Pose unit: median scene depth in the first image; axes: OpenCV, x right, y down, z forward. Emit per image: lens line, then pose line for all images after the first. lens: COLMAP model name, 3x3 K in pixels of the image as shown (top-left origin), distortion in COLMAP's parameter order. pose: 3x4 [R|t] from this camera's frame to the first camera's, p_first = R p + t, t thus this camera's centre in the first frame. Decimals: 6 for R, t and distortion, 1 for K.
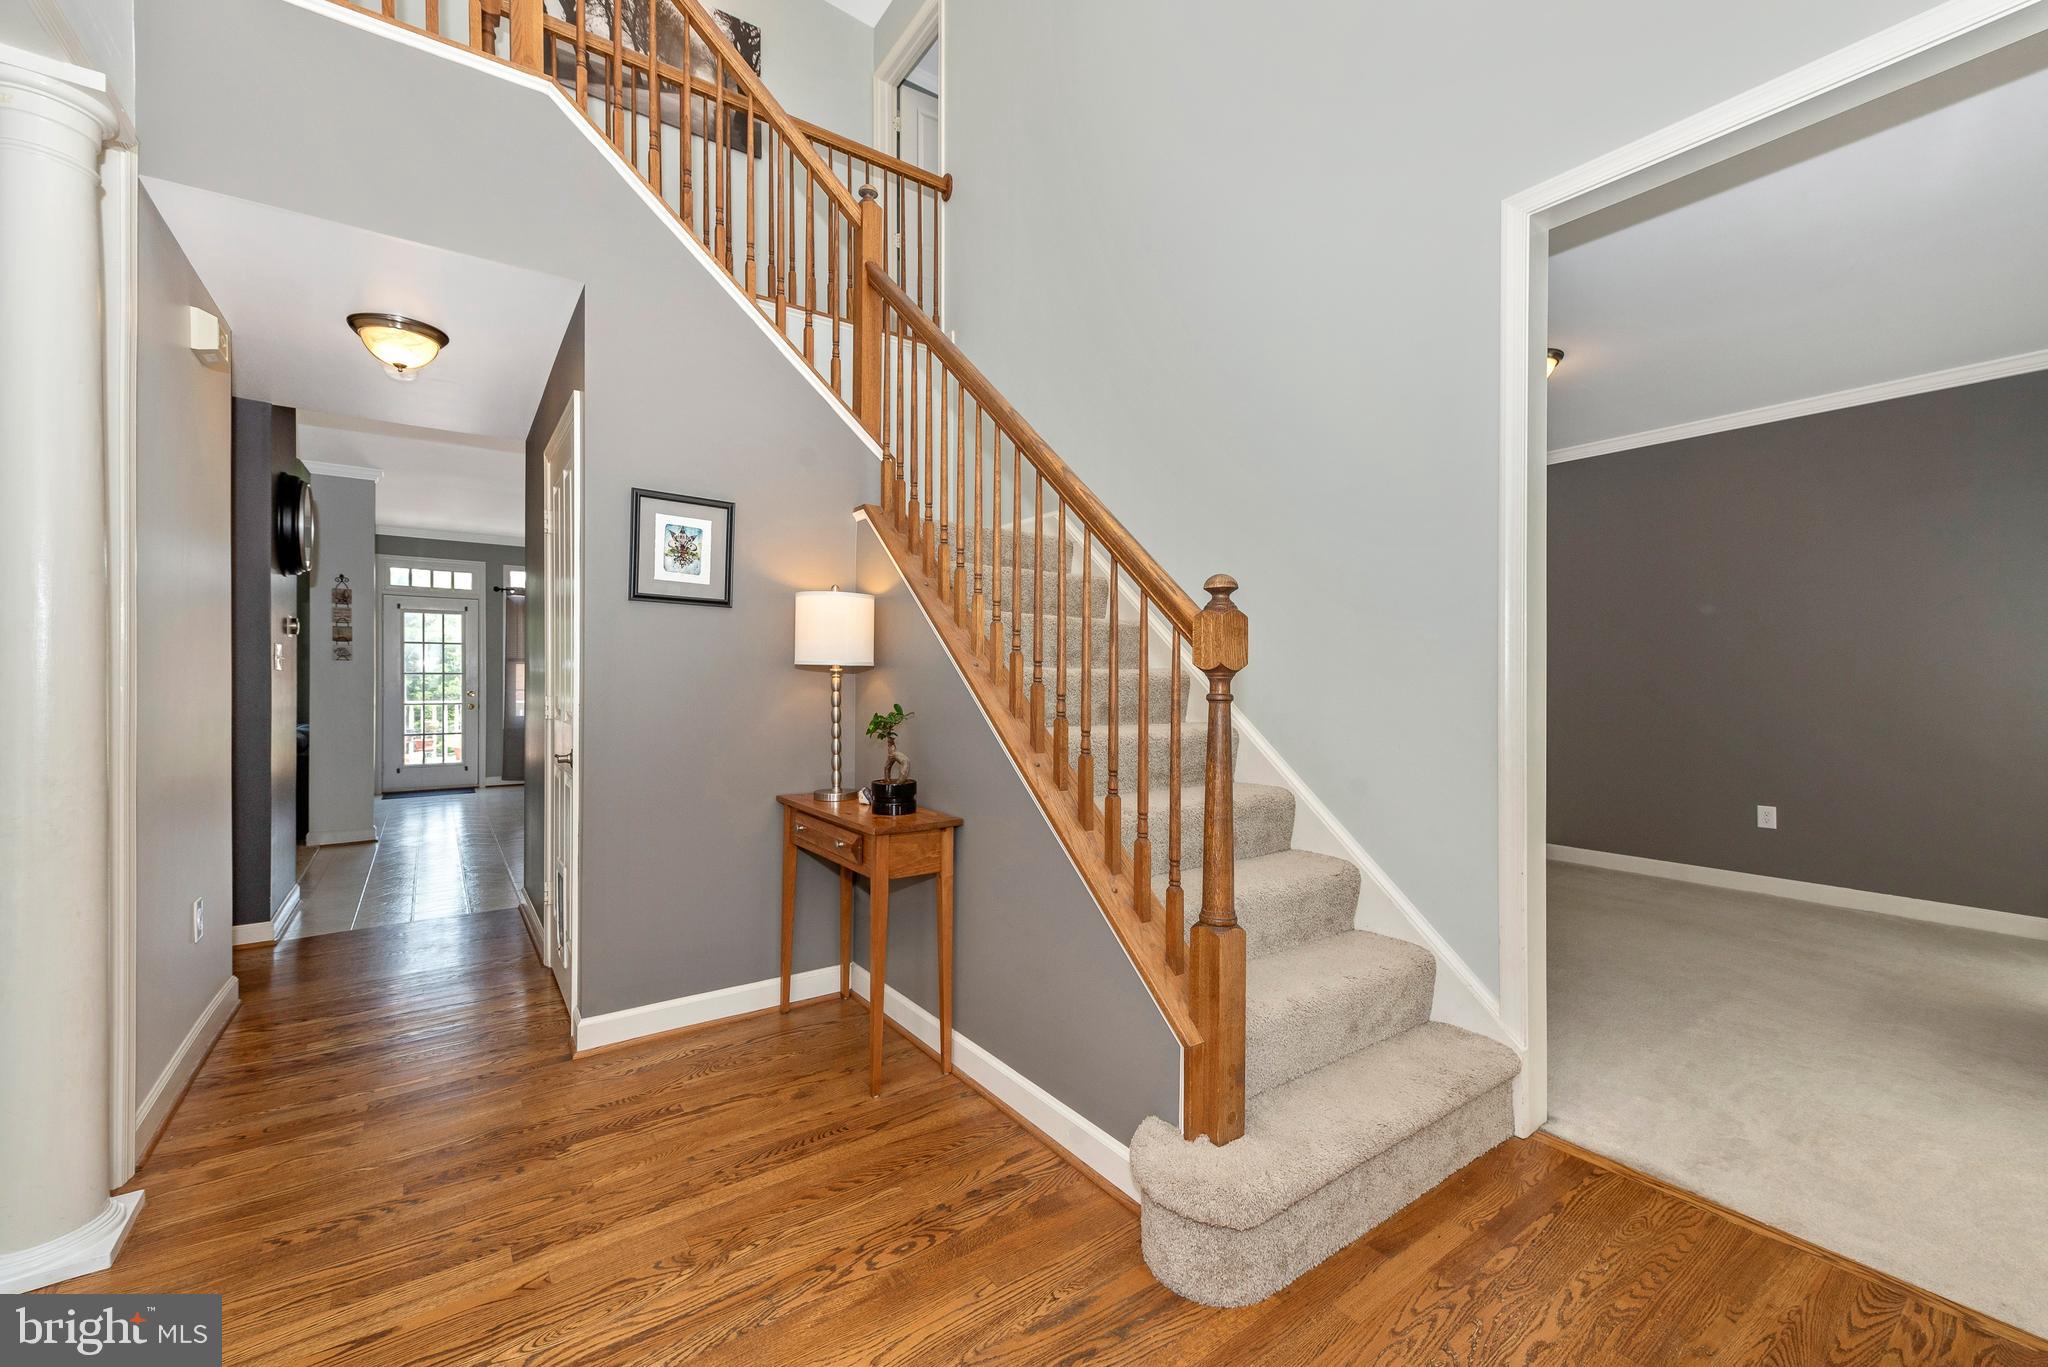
lens RADIAL K [[808.2, 0, 1021.5], [0, 808.2, 675.8], [0, 0, 1]] dist [0.012802, -0.003427]
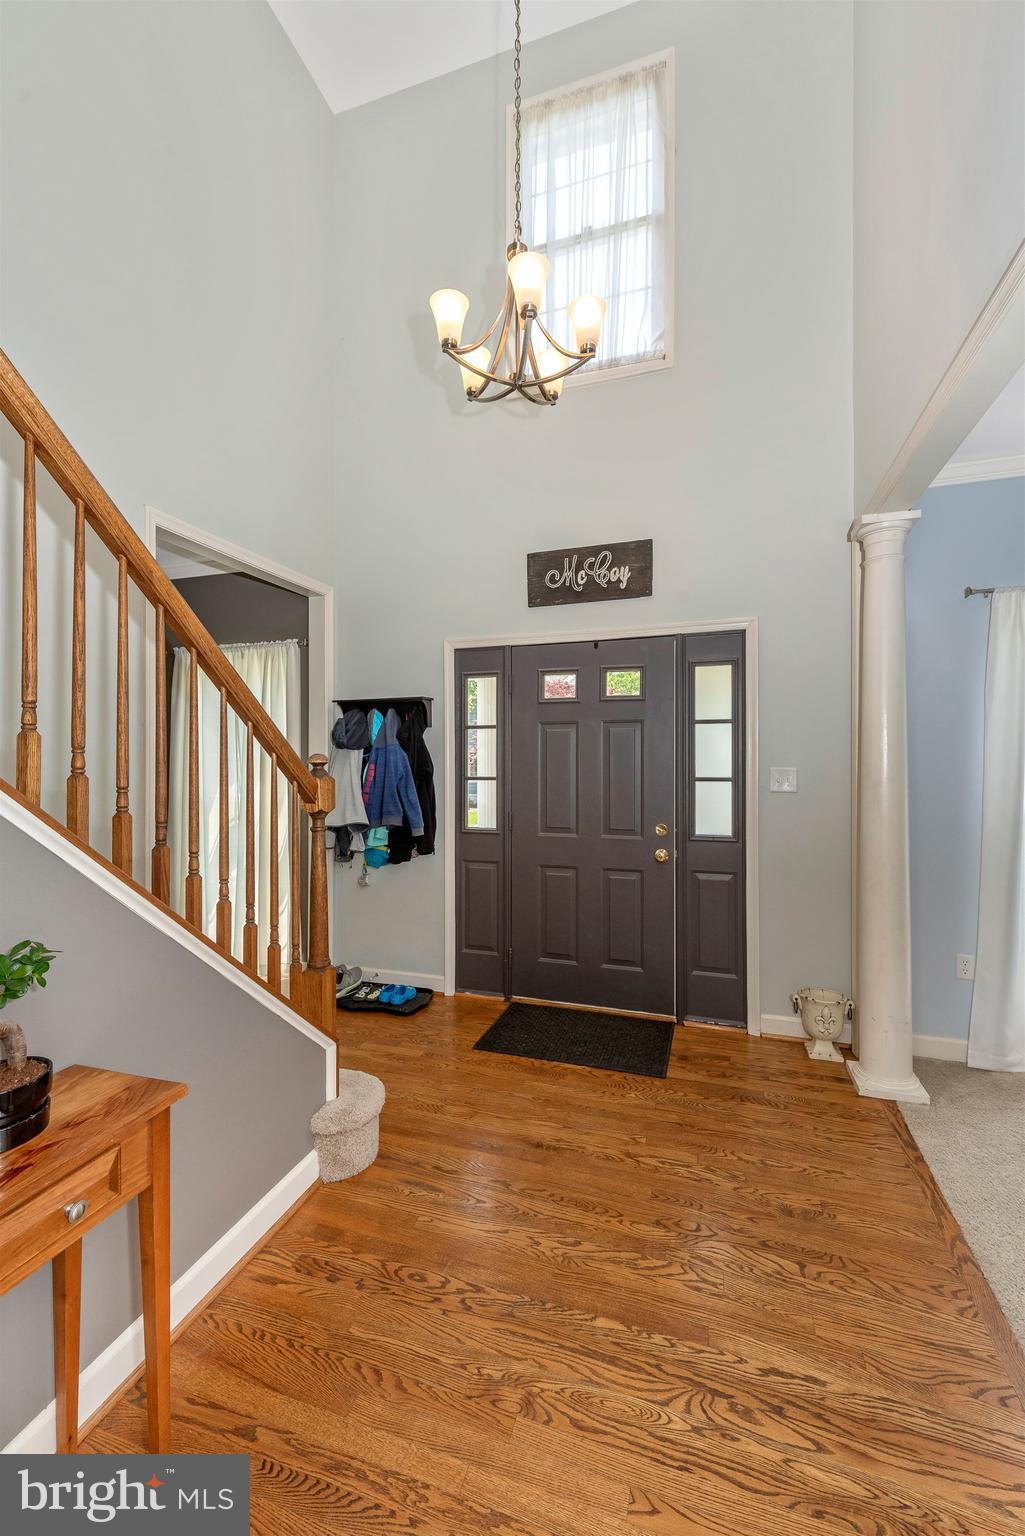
lens RADIAL K [[606.1, 0, 511.7], [0, 606.1, 767.1], [0, 0, 1]] dist [0.012802, -0.003427]
pose [[-0.577270, -0.004558, 0.816540, -1.130824], [0.001779, 0.999975, 0.006839, -0.122089], [-0.816551, 0.005400, -0.577248, 1.594011]]
